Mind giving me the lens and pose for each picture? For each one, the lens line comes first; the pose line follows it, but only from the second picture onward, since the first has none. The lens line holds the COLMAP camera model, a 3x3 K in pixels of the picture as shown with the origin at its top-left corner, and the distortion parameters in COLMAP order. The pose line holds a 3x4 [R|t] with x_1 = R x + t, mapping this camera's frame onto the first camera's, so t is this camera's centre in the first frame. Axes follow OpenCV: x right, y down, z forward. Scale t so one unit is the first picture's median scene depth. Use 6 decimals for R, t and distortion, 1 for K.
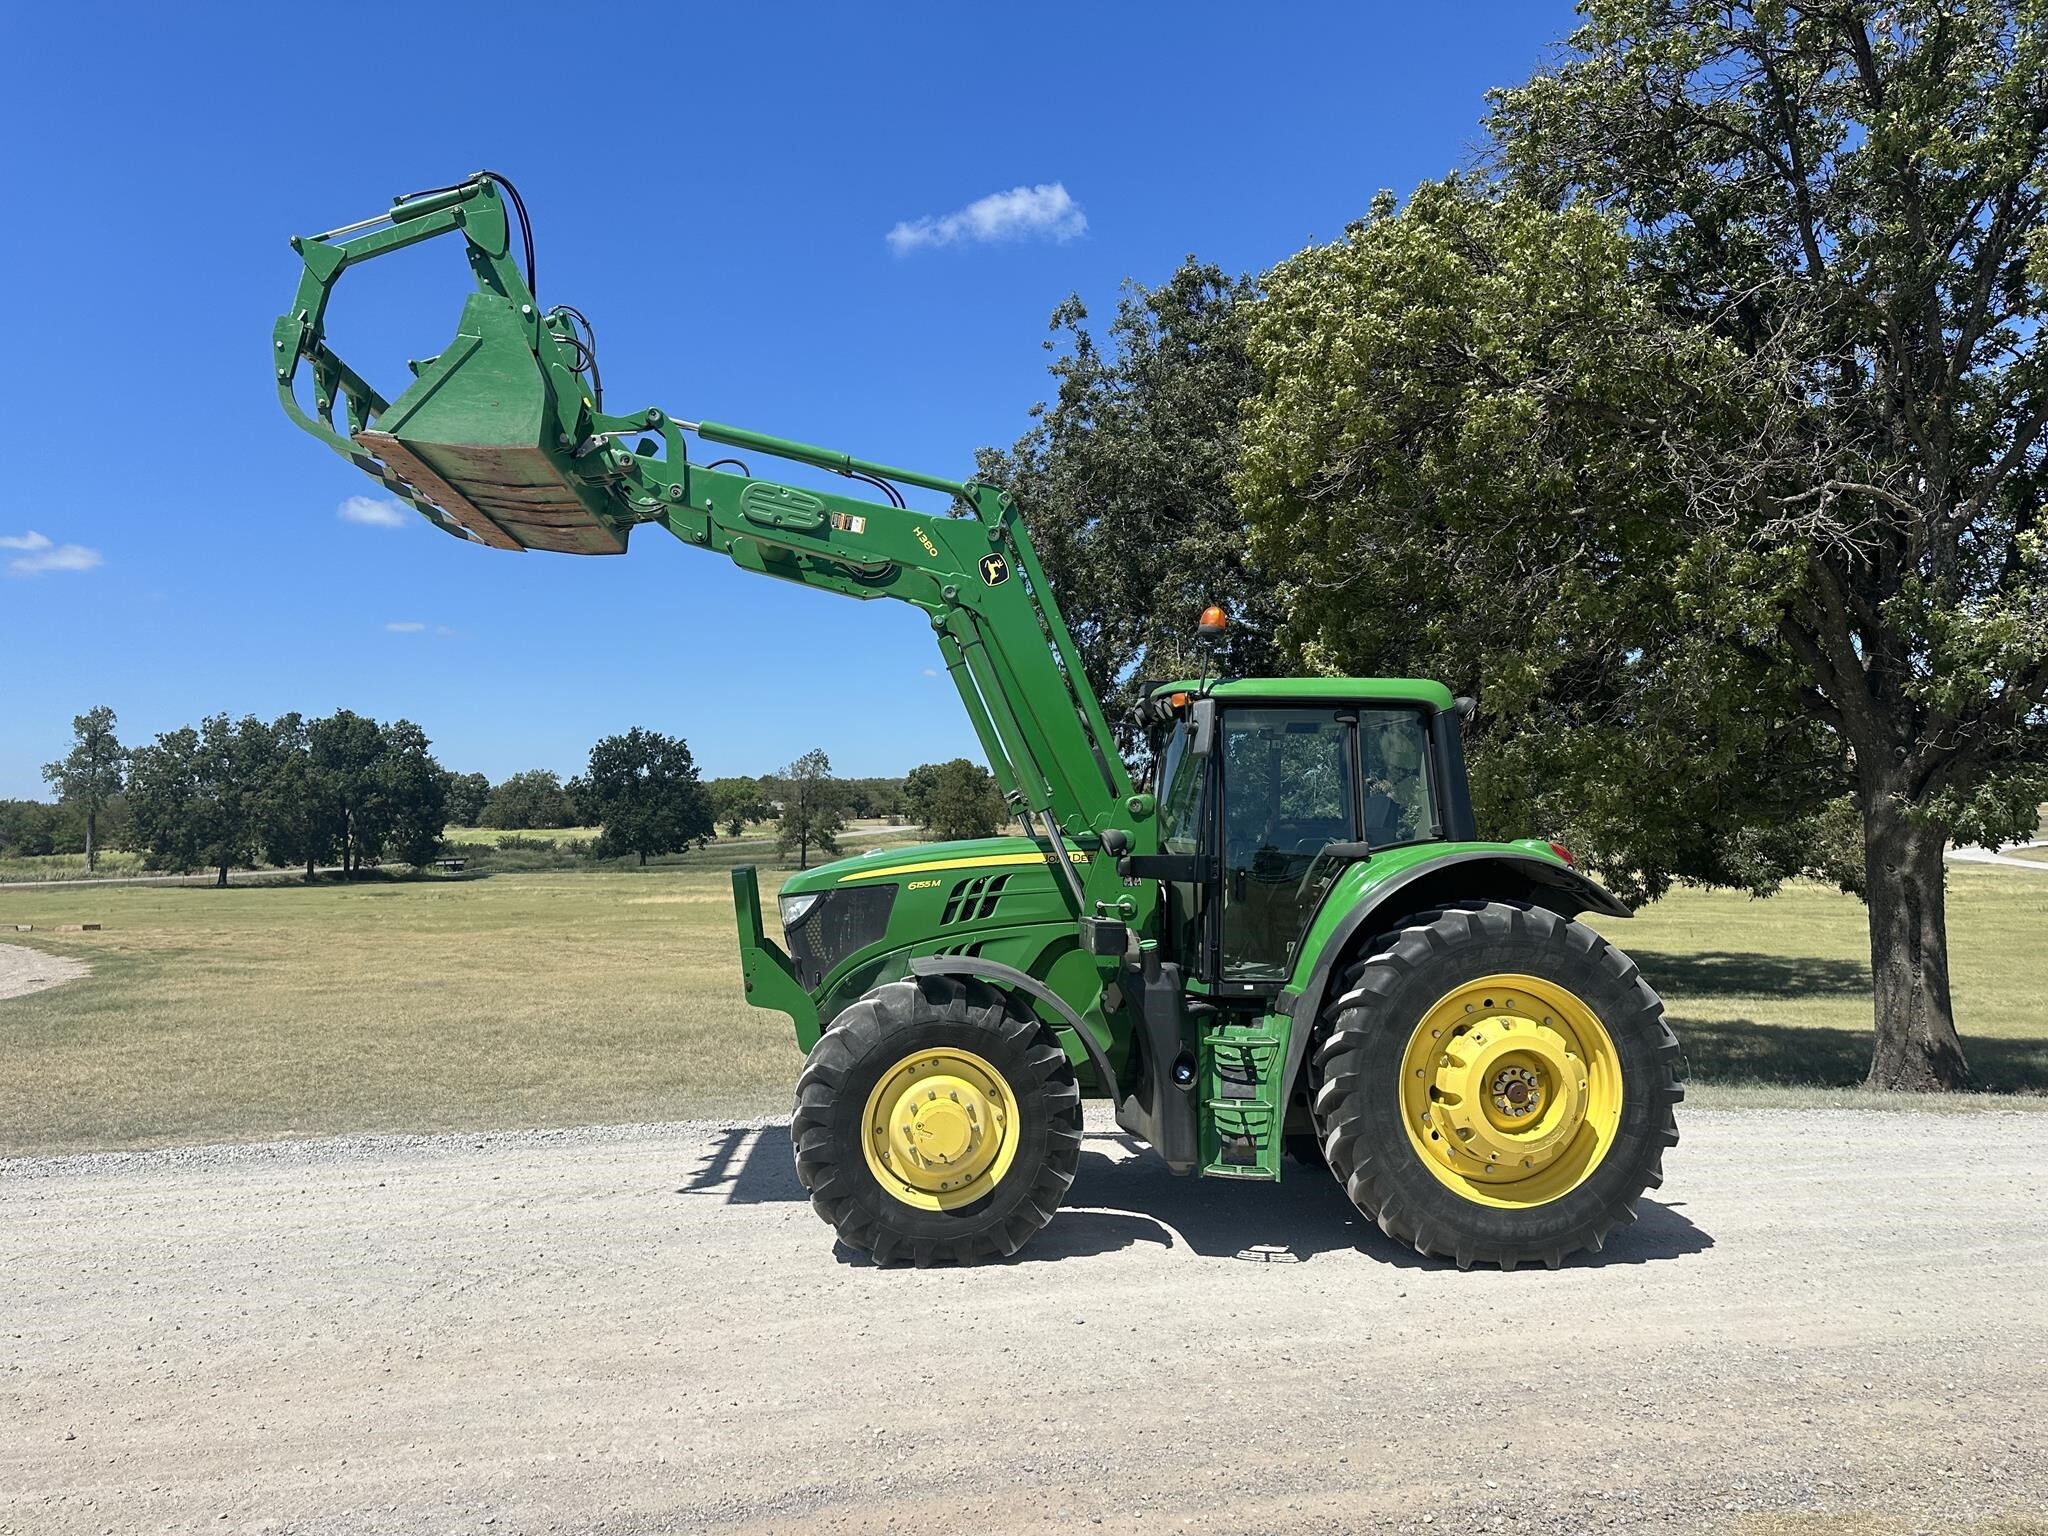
lens RADIAL K [[1435.2, 0, 1021.3], [0, 1435.2, 754.4], [0, 0, 1]] dist [0.145065, -0.230200]
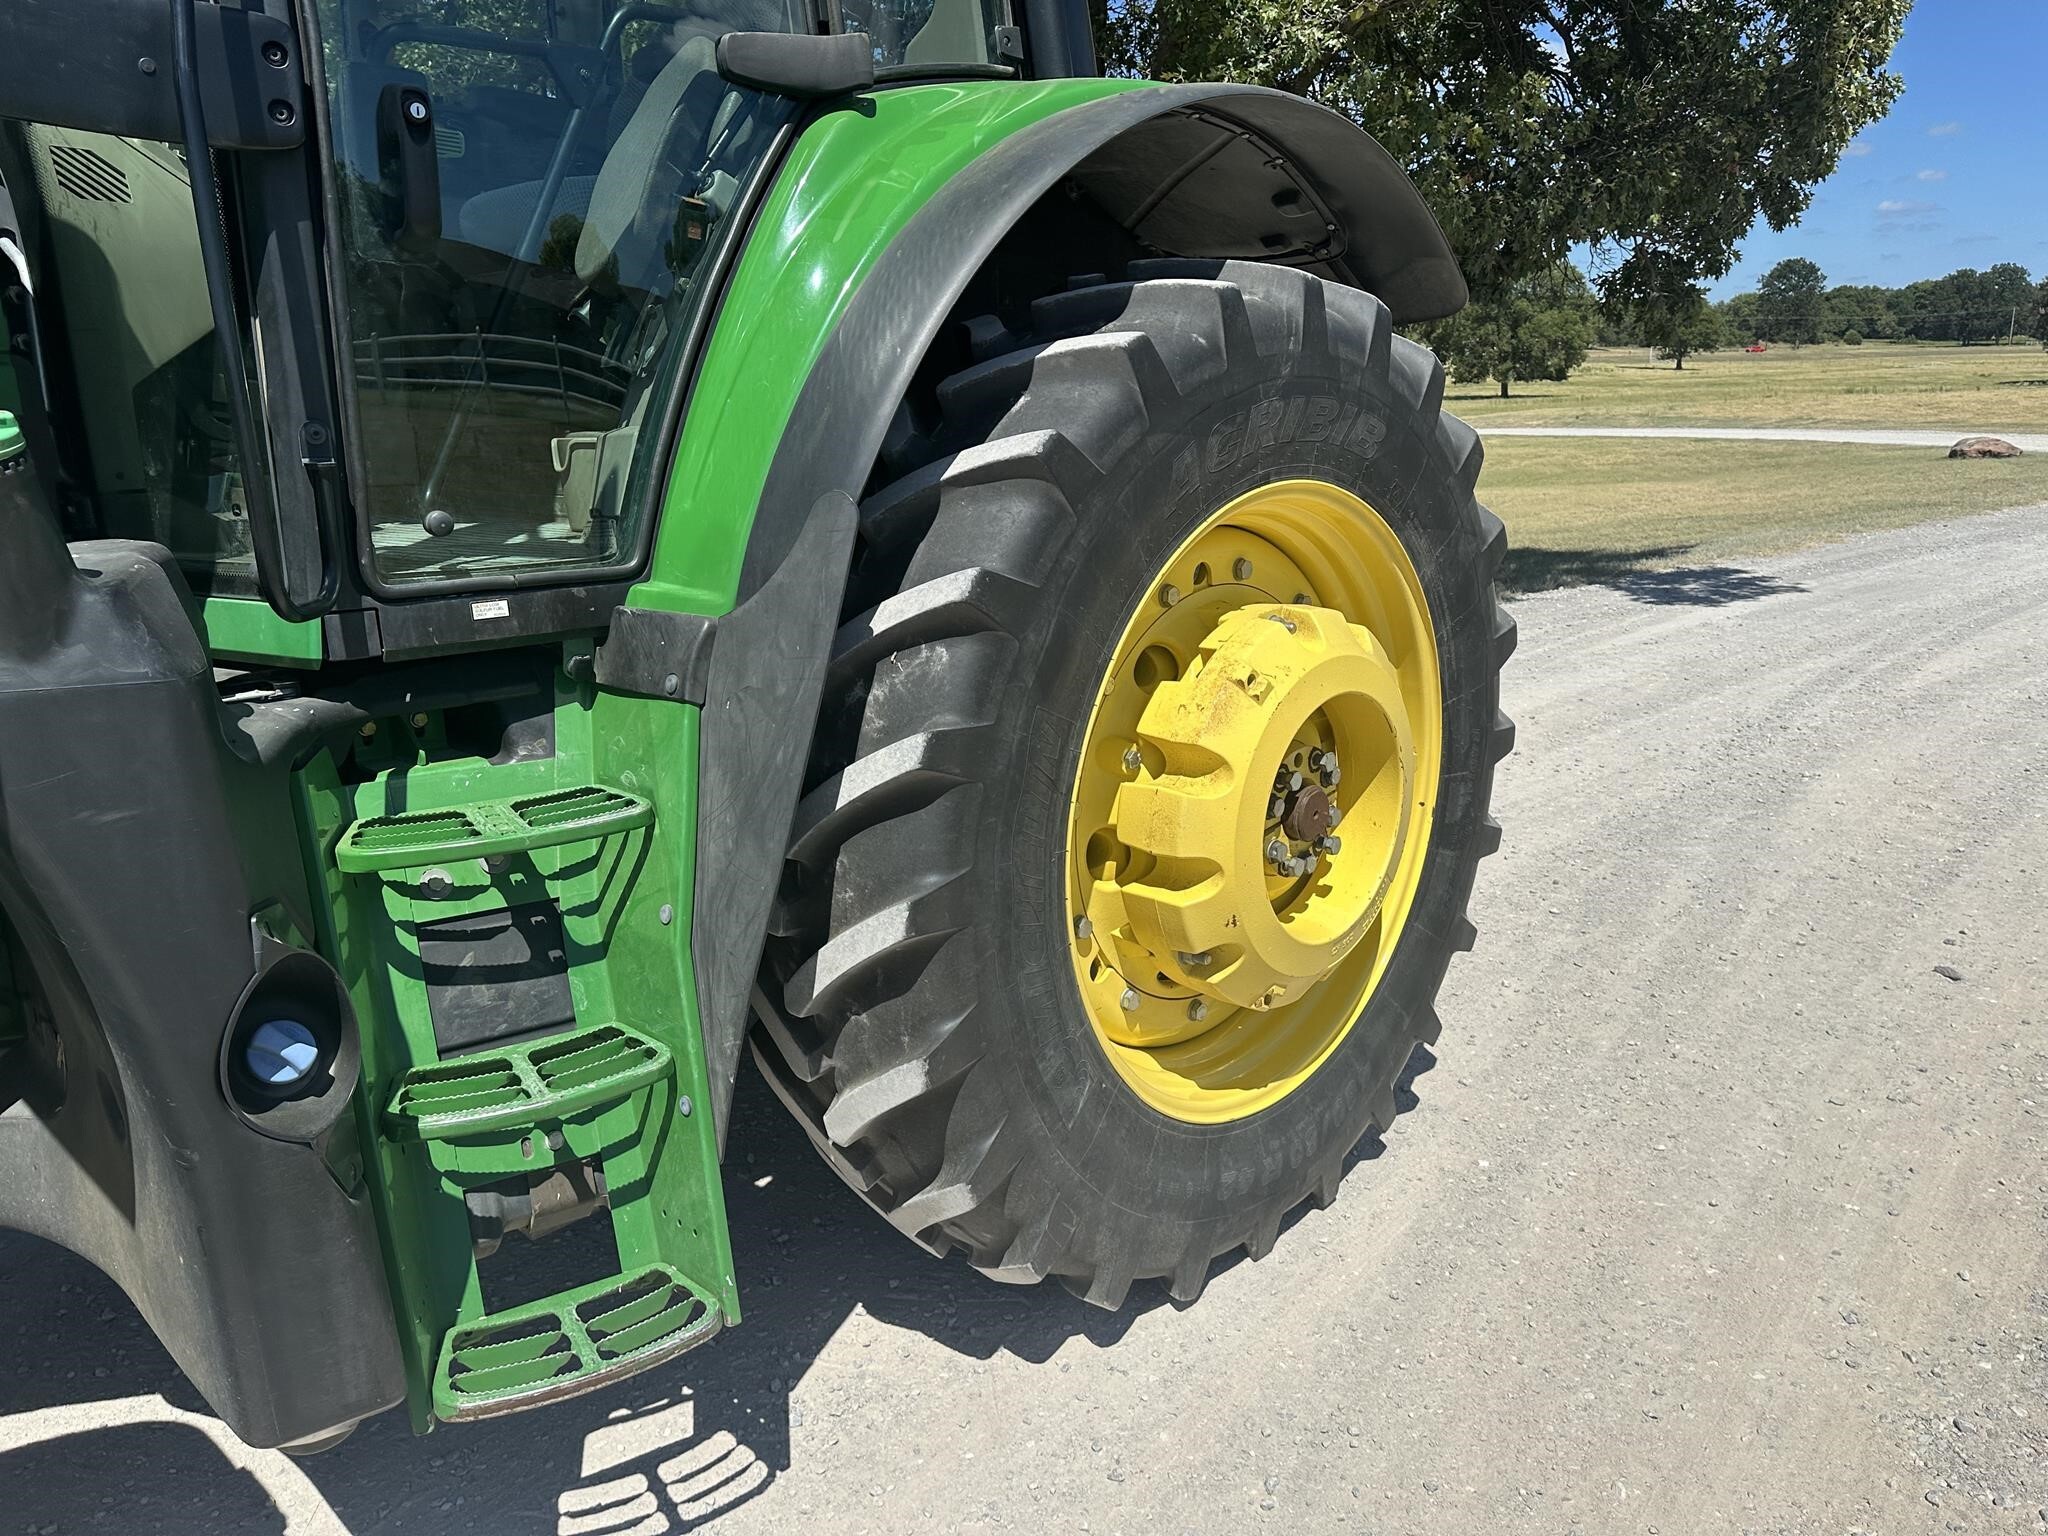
lens RADIAL K [[1418.1, 0, 1024.2], [0, 1418.1, 767.1], [0, 0, 1]] dist [0.140297, -0.203659]
pose [[0.766572, -0.181208, 0.616061, 0.071698], [-0.011514, 0.955327, 0.295326, 0.116127], [-0.642055, -0.233482, 0.730241, 0.777039]]
